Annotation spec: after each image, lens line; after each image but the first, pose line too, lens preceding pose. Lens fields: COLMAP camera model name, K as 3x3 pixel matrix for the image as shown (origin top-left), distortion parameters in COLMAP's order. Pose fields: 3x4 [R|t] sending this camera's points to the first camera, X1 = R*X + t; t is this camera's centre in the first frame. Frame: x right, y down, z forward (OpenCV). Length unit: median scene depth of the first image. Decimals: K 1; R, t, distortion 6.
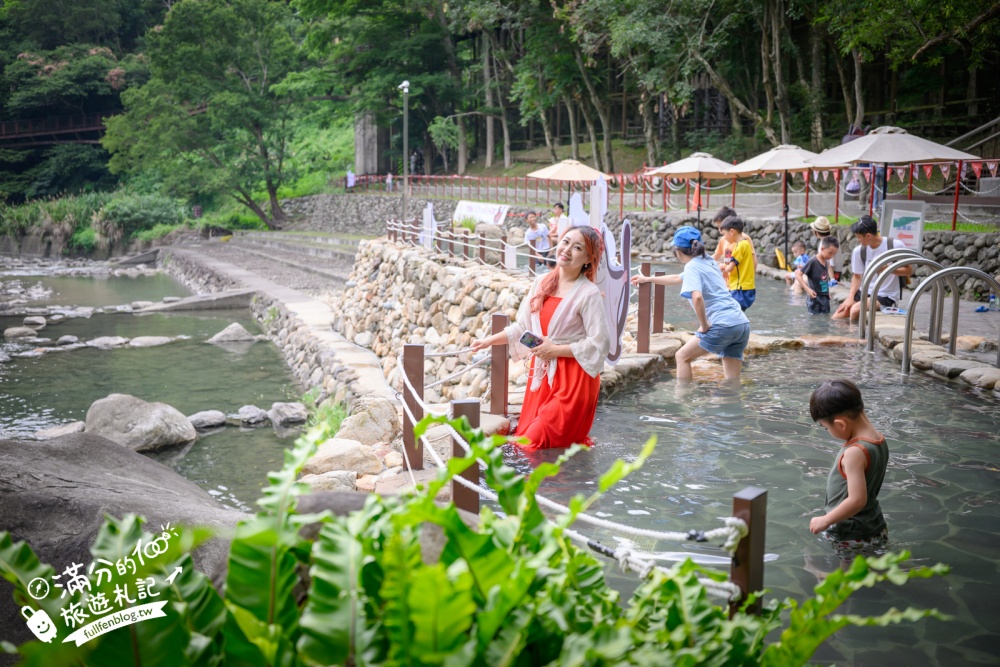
lens RADIAL K [[1005.2, 0, 499.0], [0, 1005.2, 338.7], [0, 0, 1]] dist [0.003203, 0.000000]
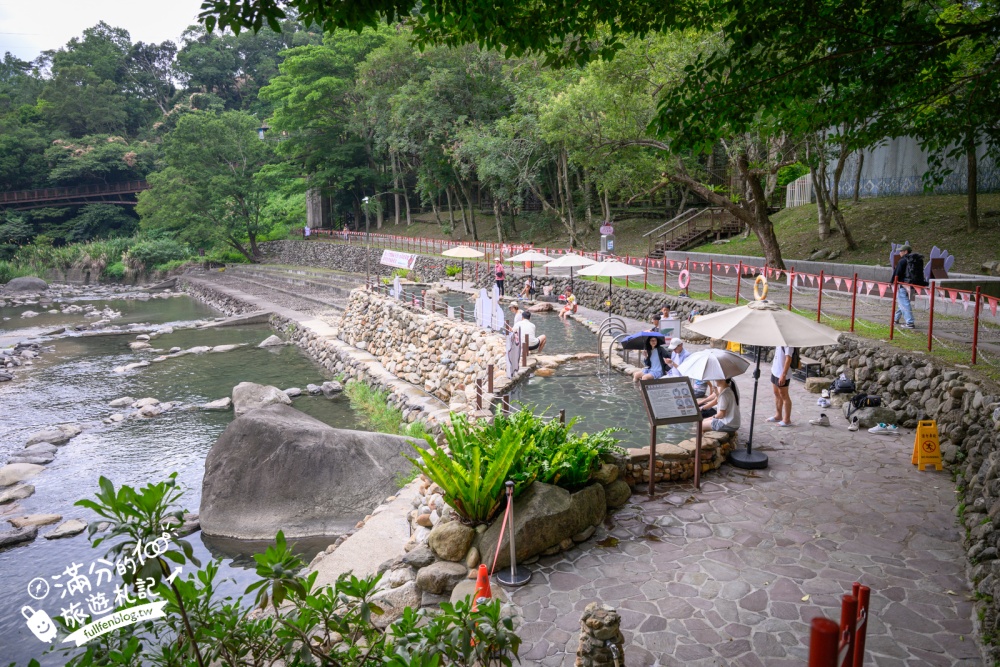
lens RADIAL K [[673.6, 0, 508.3], [0, 673.6, 328.8], [0, 0, 1]] dist [0.003097, 0.000036]
pose [[0.984214, -0.039774, 0.172458, -0.032345], [0.037030, 0.999132, 0.019104, -0.018247], [-0.173068, -0.012416, 0.984832, -0.126305]]
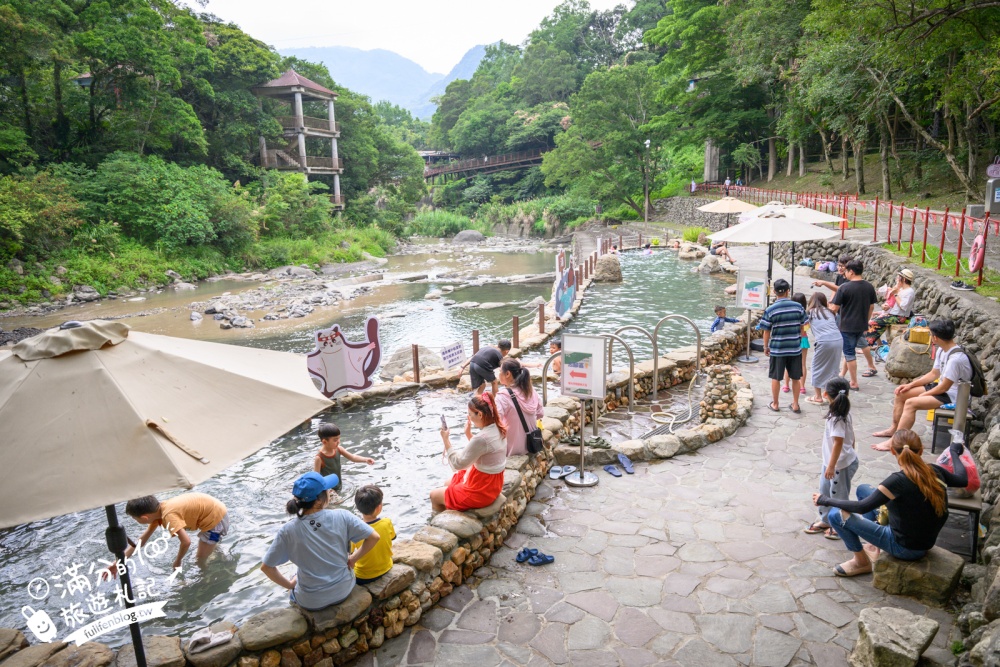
lens RADIAL K [[673.6, 0, 506.2], [0, 673.6, 333.9], [0, 0, 1]] dist [0.003097, 0.000036]
pose [[0.879027, 0.070312, -0.471559, 0.115625], [-0.034320, 0.995832, 0.084509, -0.024435], [0.475536, -0.058101, 0.877776, 0.000273]]
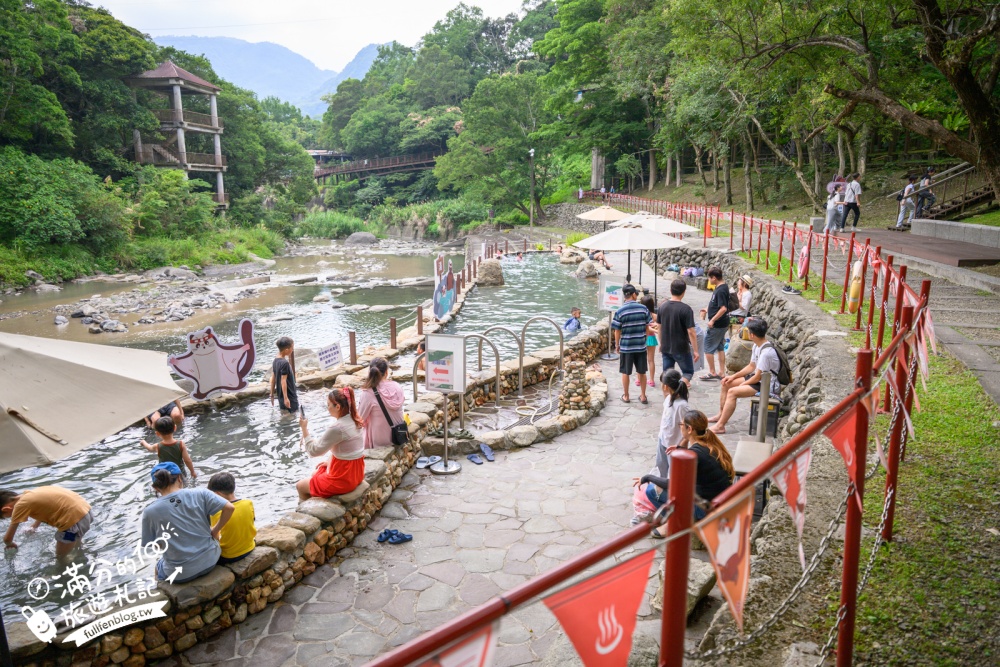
lens RADIAL K [[673.6, 0, 503.1], [0, 673.6, 332.8], [0, 0, 1]] dist [0.003097, 0.000036]
pose [[0.939469, 0.061414, -0.337086, 0.125816], [-0.038787, 0.996544, 0.073460, -0.024988], [0.340433, -0.055939, 0.938603, -0.006833]]
